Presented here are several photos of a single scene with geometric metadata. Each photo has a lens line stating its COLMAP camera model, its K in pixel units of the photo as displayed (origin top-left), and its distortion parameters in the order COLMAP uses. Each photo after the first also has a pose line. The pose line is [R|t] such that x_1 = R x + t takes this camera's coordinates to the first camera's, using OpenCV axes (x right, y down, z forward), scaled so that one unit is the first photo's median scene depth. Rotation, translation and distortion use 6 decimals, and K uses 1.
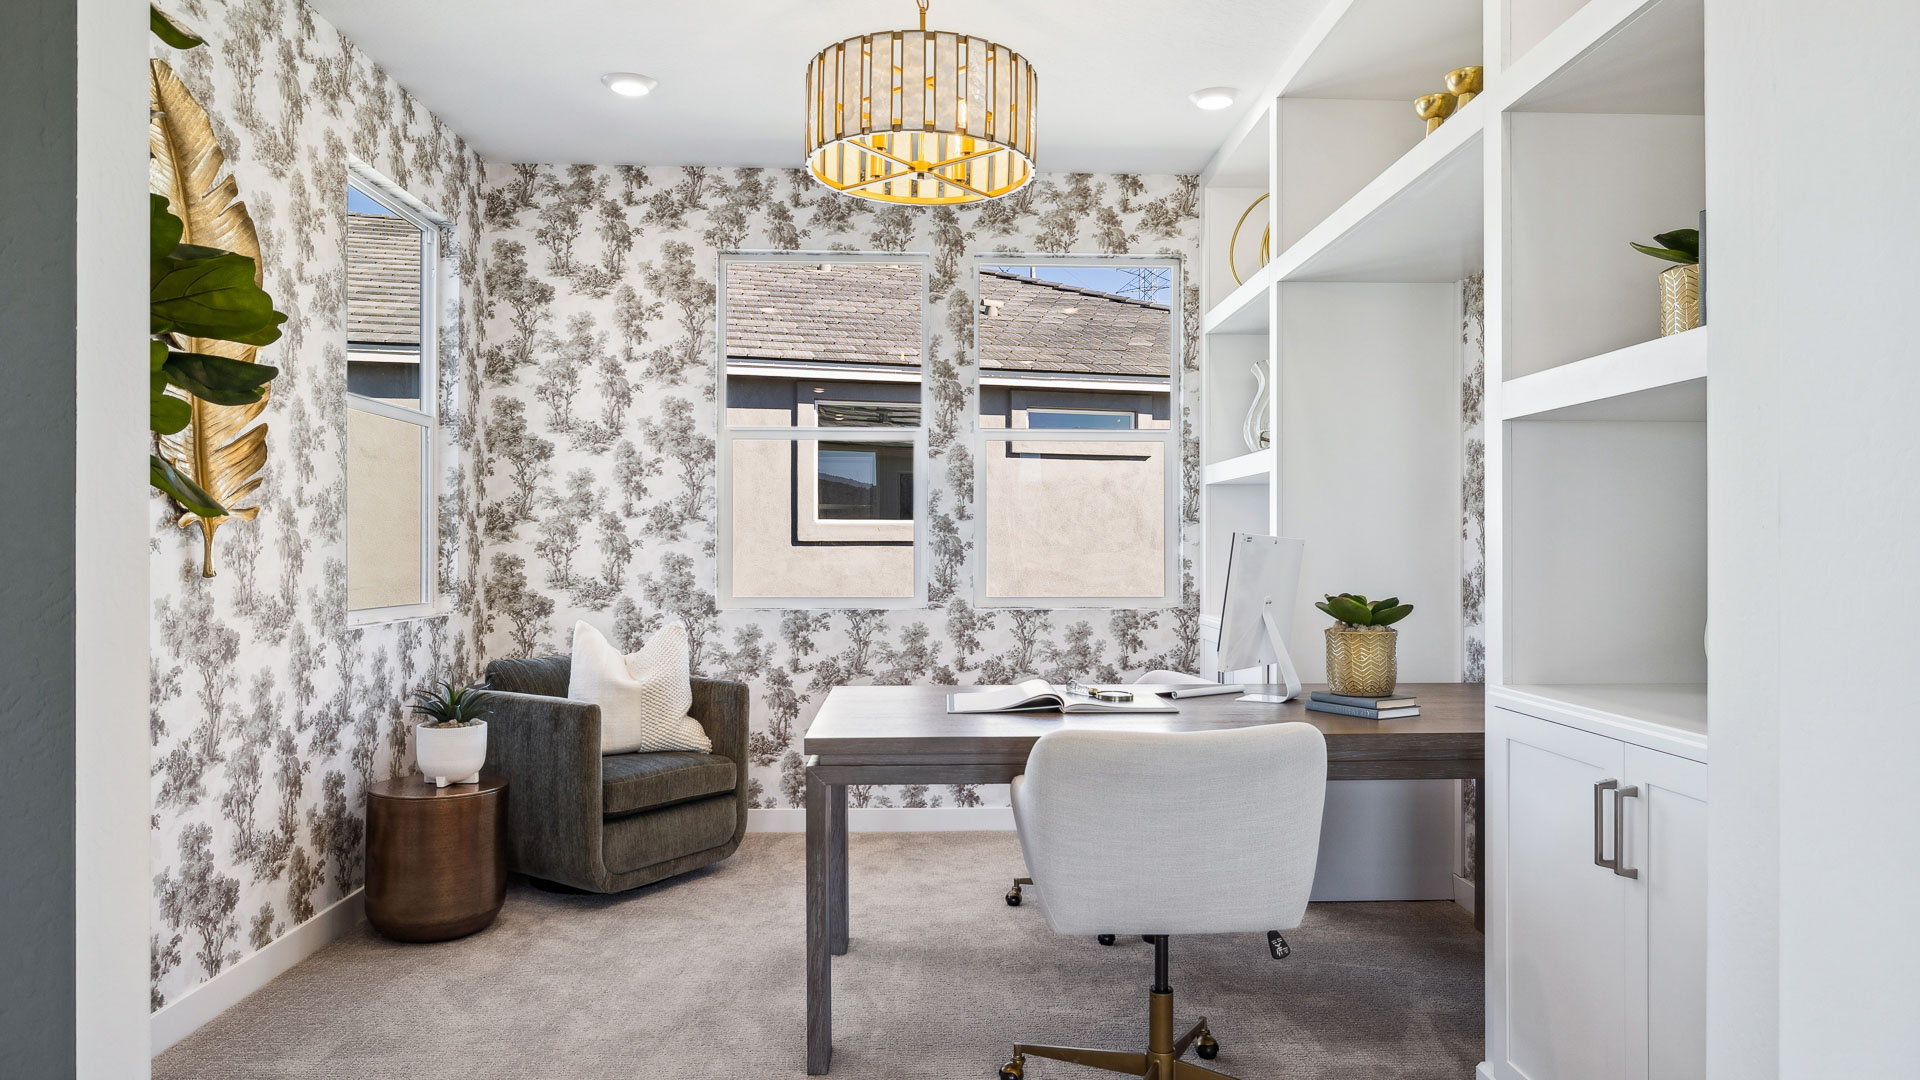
lens RADIAL K [[1254.3, 0, 971.5], [0, 1254.3, 540.5], [0, 0, 1]] dist [0.003430, 0.000564]
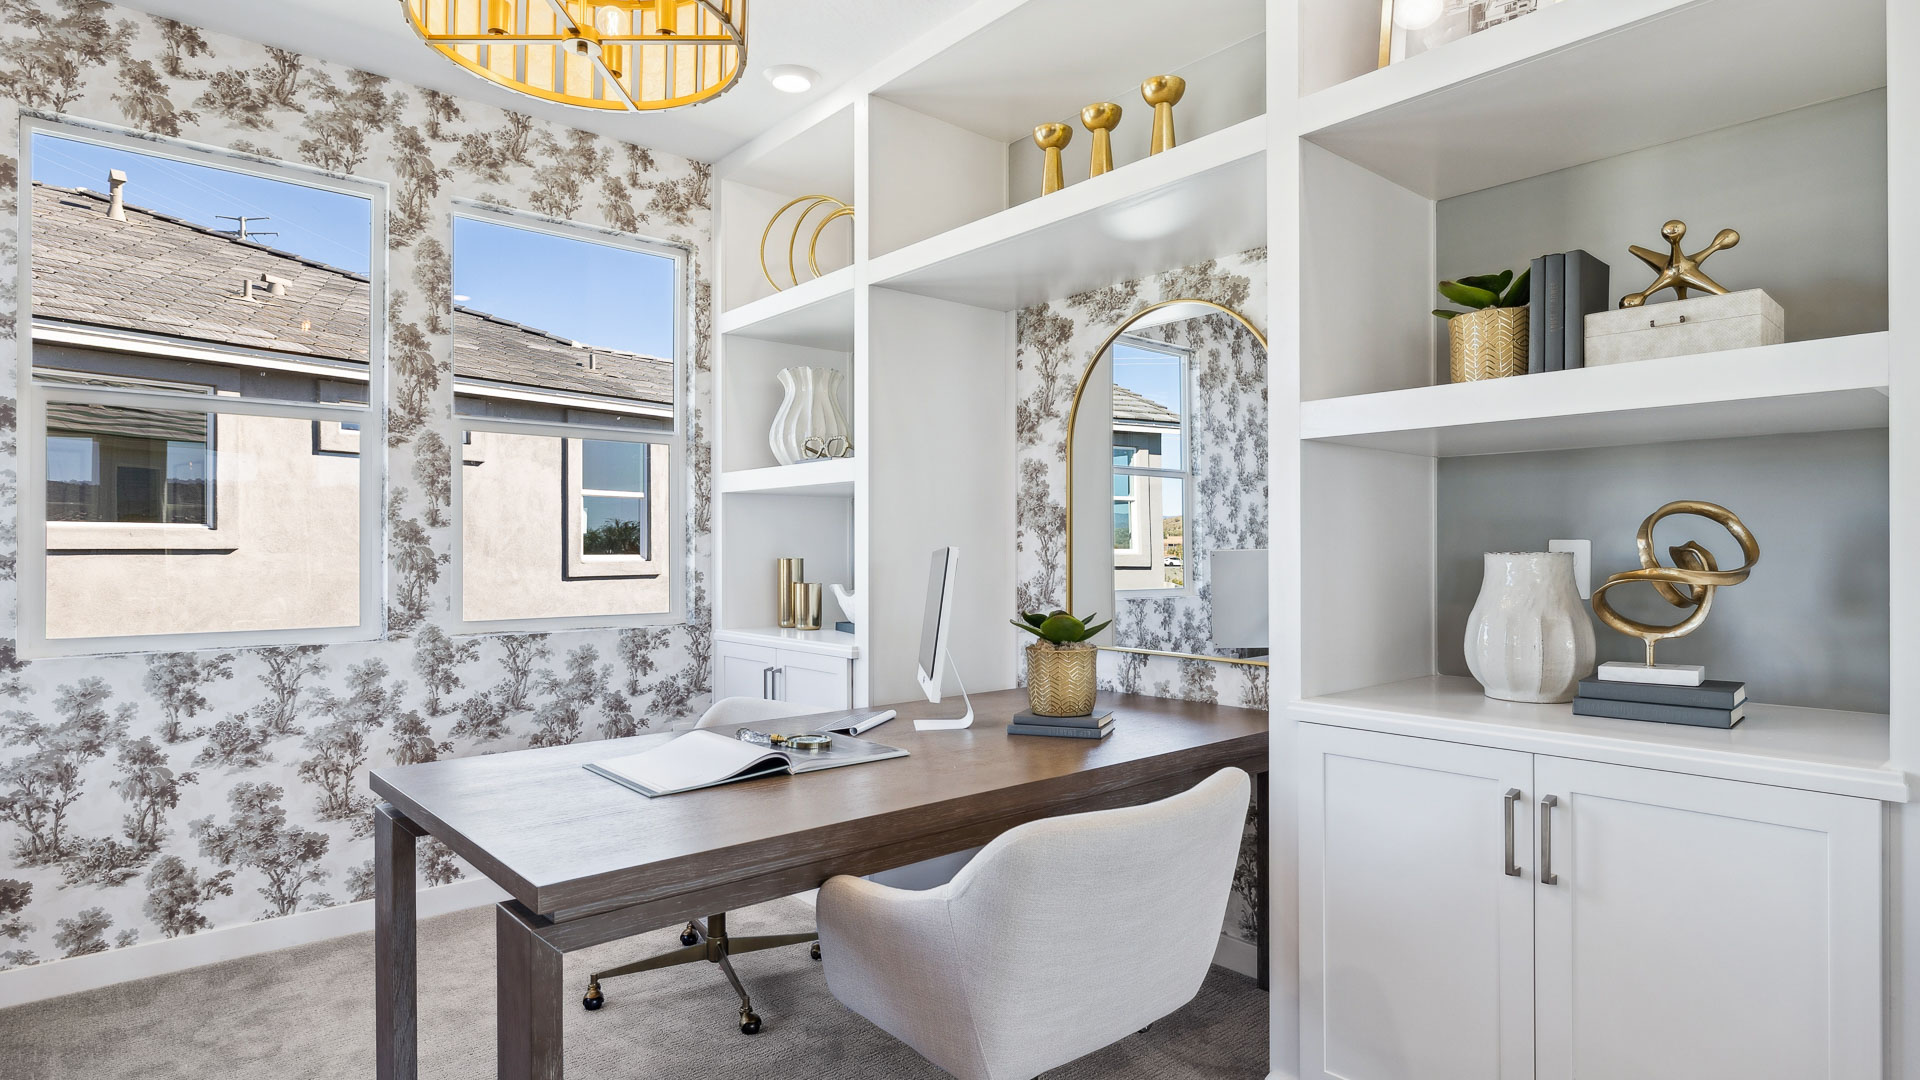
lens RADIAL K [[1048.6, 0, 996.3], [0, 1048.6, 546.6], [0, 0, 1]] dist [-0.000937, 0.001680]
pose [[0.771190, 0.000131, 0.636605, -0.157385], [-0.000853, 0.999999, 0.000827, -0.004632], [-0.636605, -0.001181, 0.771190, 0.257042]]
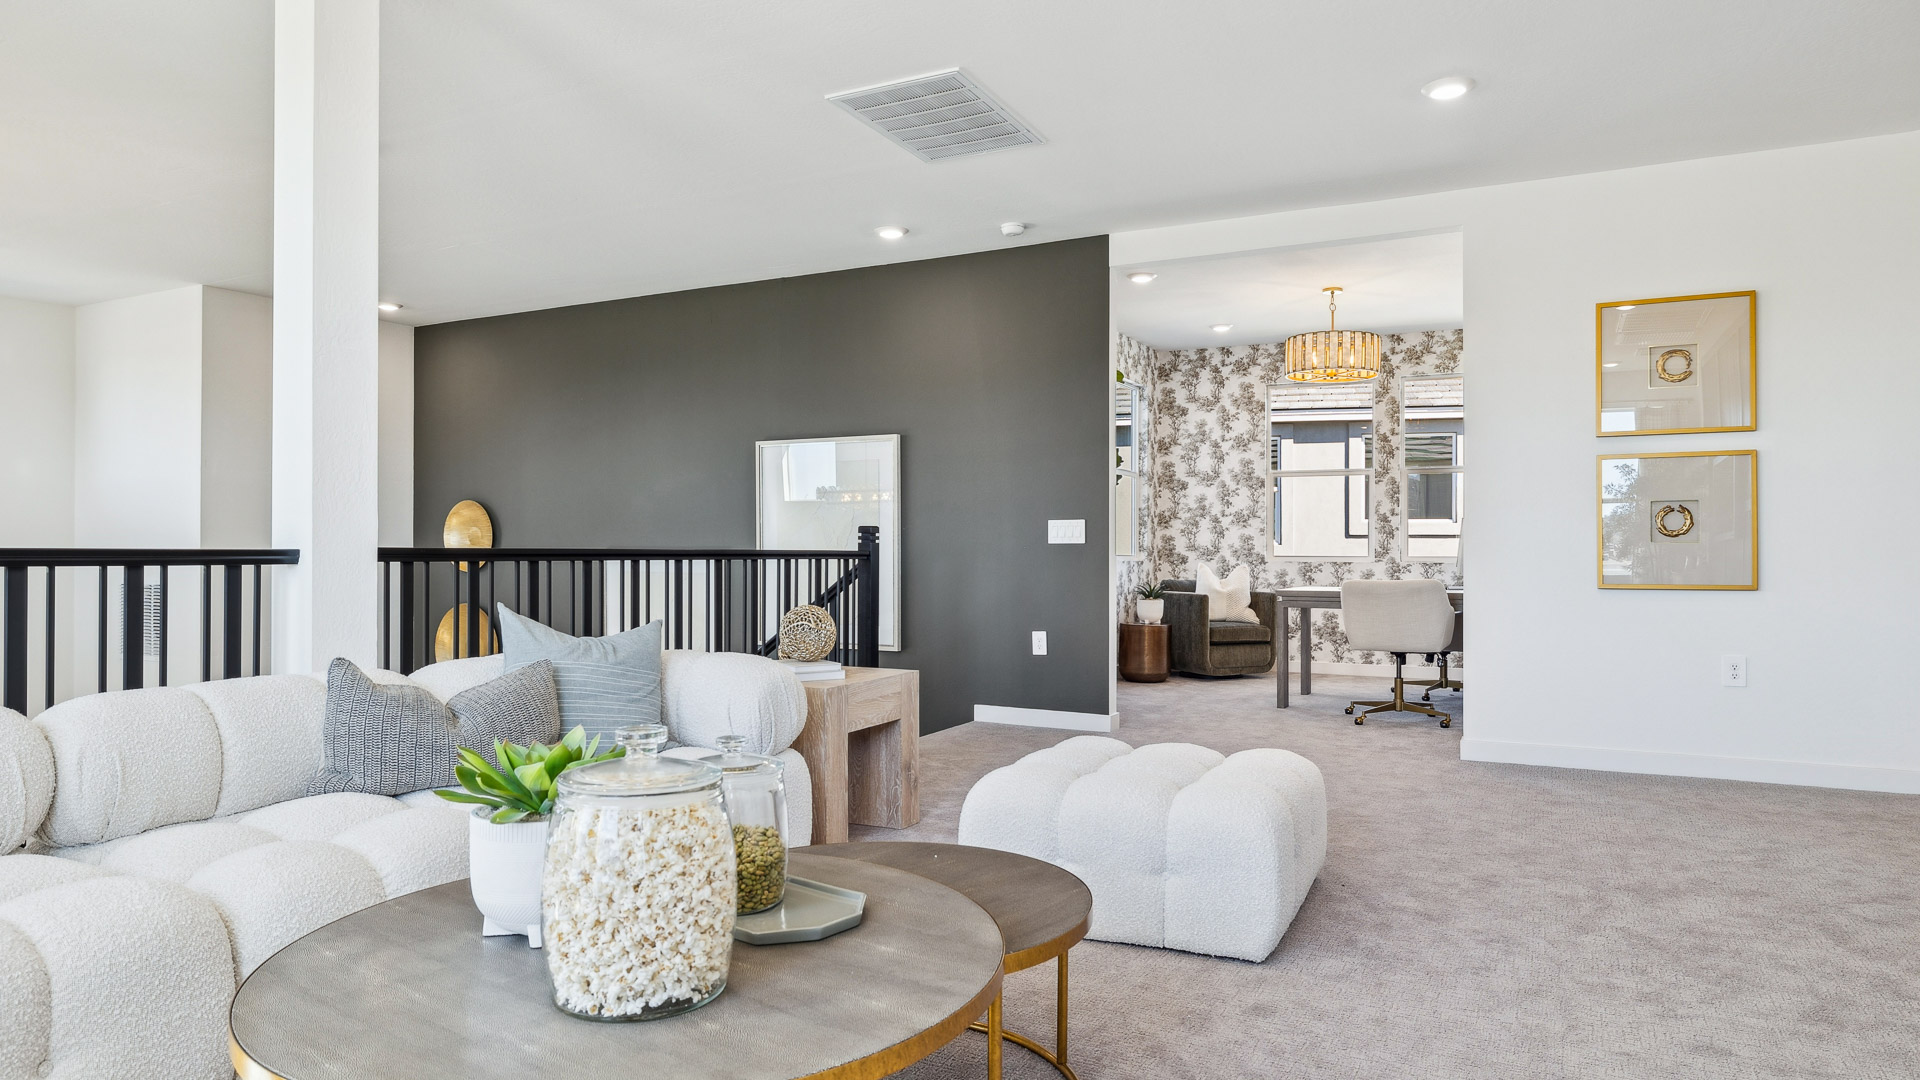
lens RADIAL K [[1048.6, 0, 996.3], [0, 1048.6, 546.6], [0, 0, 1]] dist [-0.000937, 0.001680]
pose [[0.879346, 0.000534, -0.476184, 0.223242], [0.001704, 0.999989, 0.004268, 0.022888], [0.476181, -0.004564, 0.879335, -0.706460]]
